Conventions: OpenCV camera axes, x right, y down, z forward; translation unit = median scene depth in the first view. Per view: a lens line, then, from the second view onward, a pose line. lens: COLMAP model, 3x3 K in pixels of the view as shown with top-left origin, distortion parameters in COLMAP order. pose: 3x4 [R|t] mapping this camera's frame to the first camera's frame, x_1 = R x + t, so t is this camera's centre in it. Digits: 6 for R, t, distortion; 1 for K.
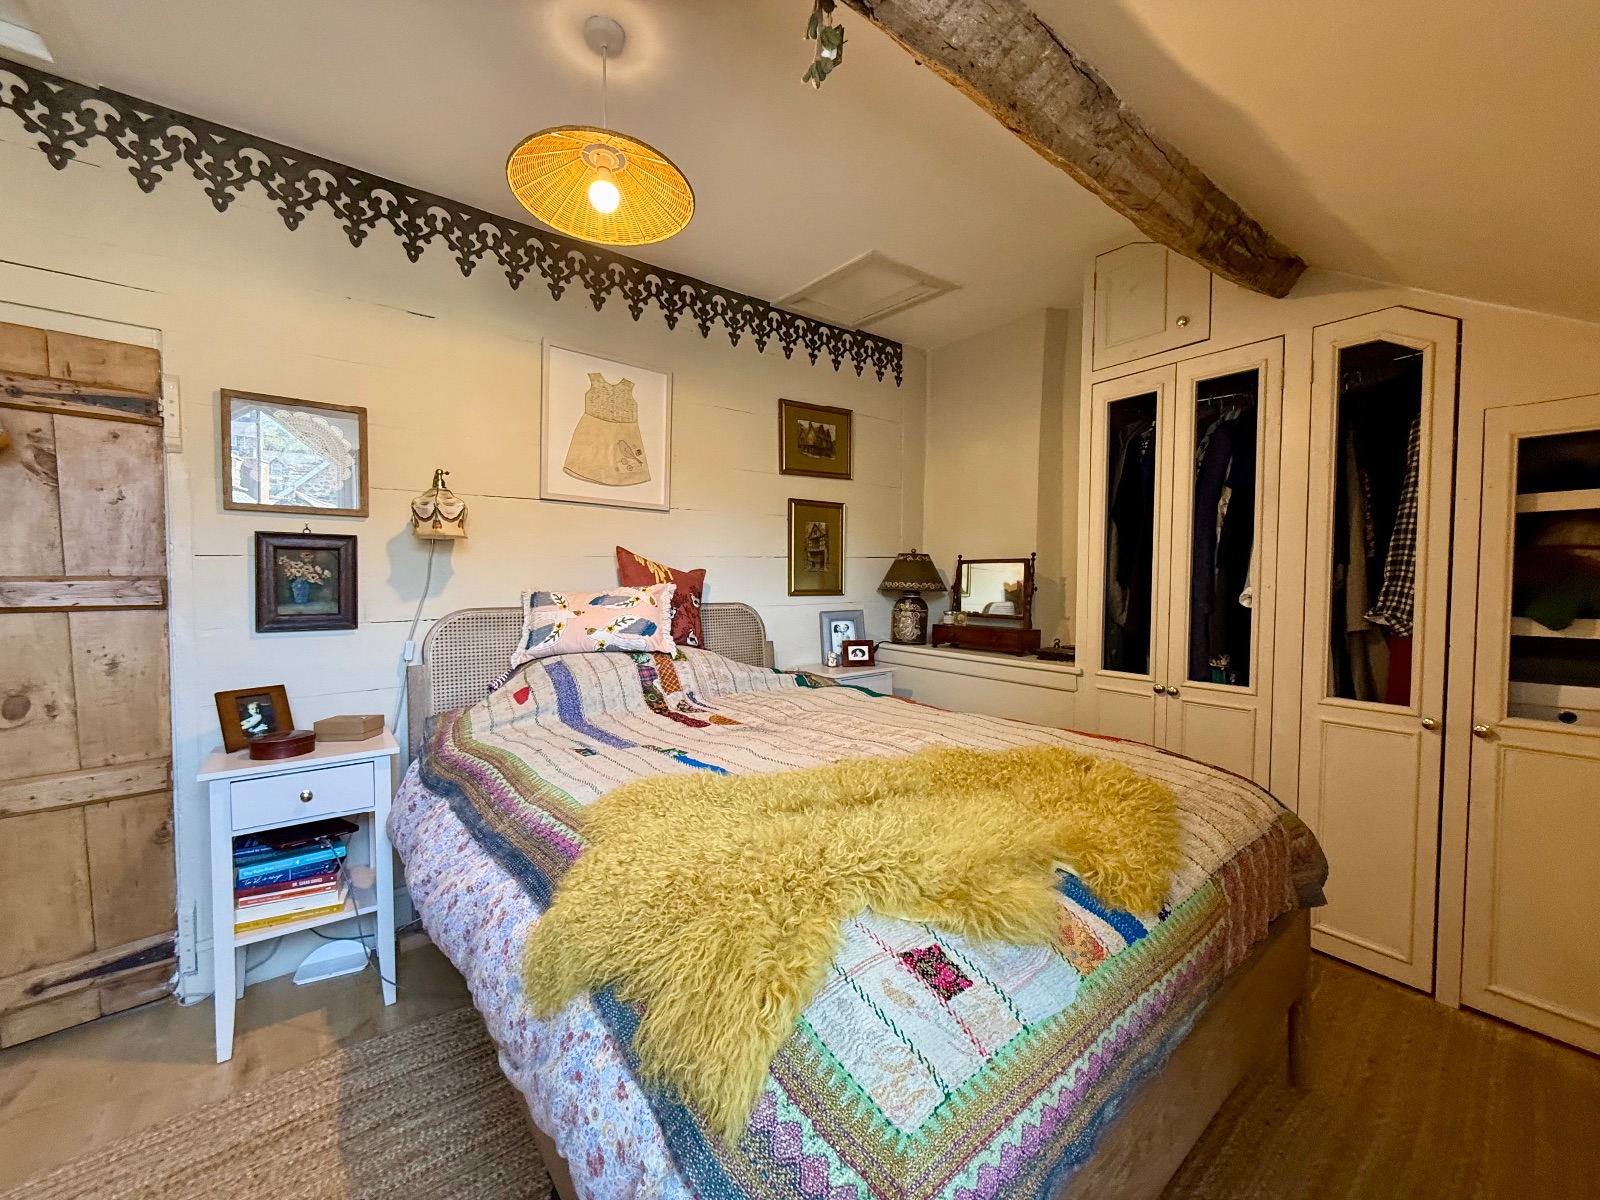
lens RADIAL K [[634.7, 0, 808.5], [0, 634.7, 599.6], [0, 0, 1]] dist [-0.001464, 0.000707]
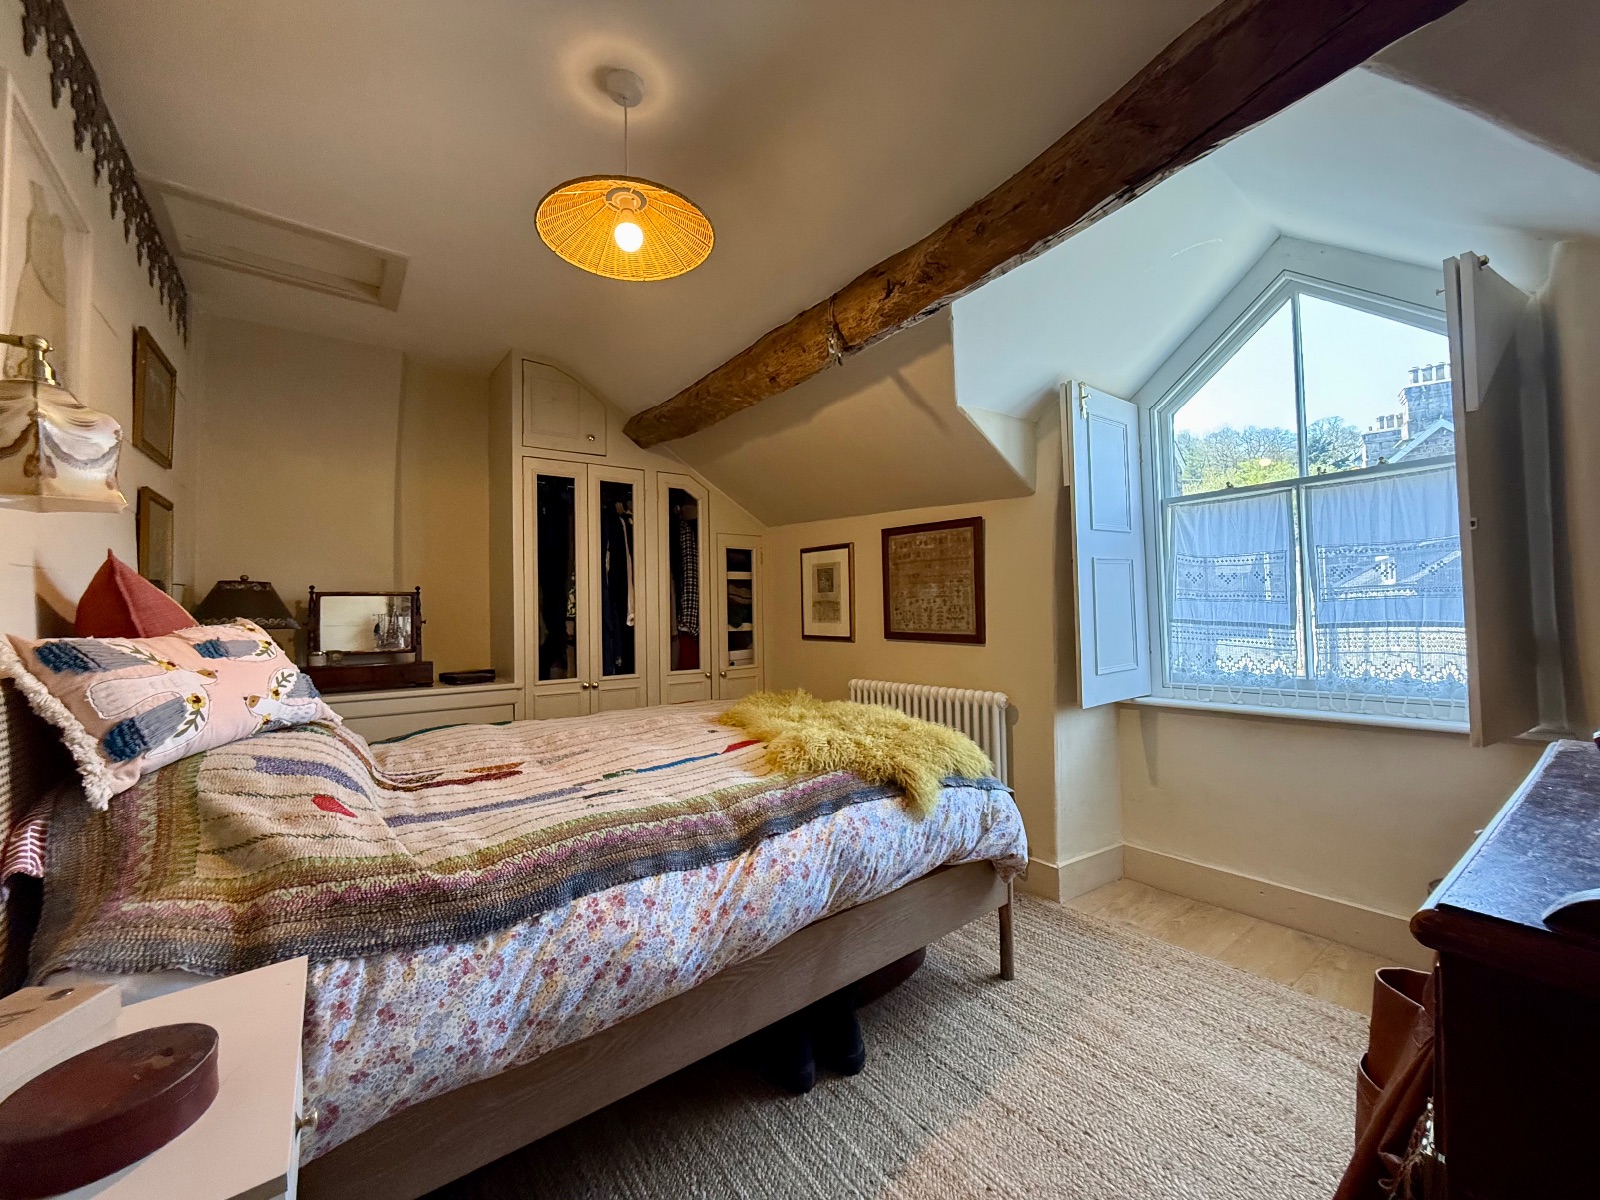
lens RADIAL K [[634.7, 0, 806.6], [0, 634.7, 596.1], [0, 0, 1]] dist [-0.001464, 0.000707]
pose [[0.013996, 0.020896, 0.999684, -0.901098], [0.052188, 0.998404, -0.021599, -0.005298], [-0.998539, 0.052474, 0.012883, 0.488482]]
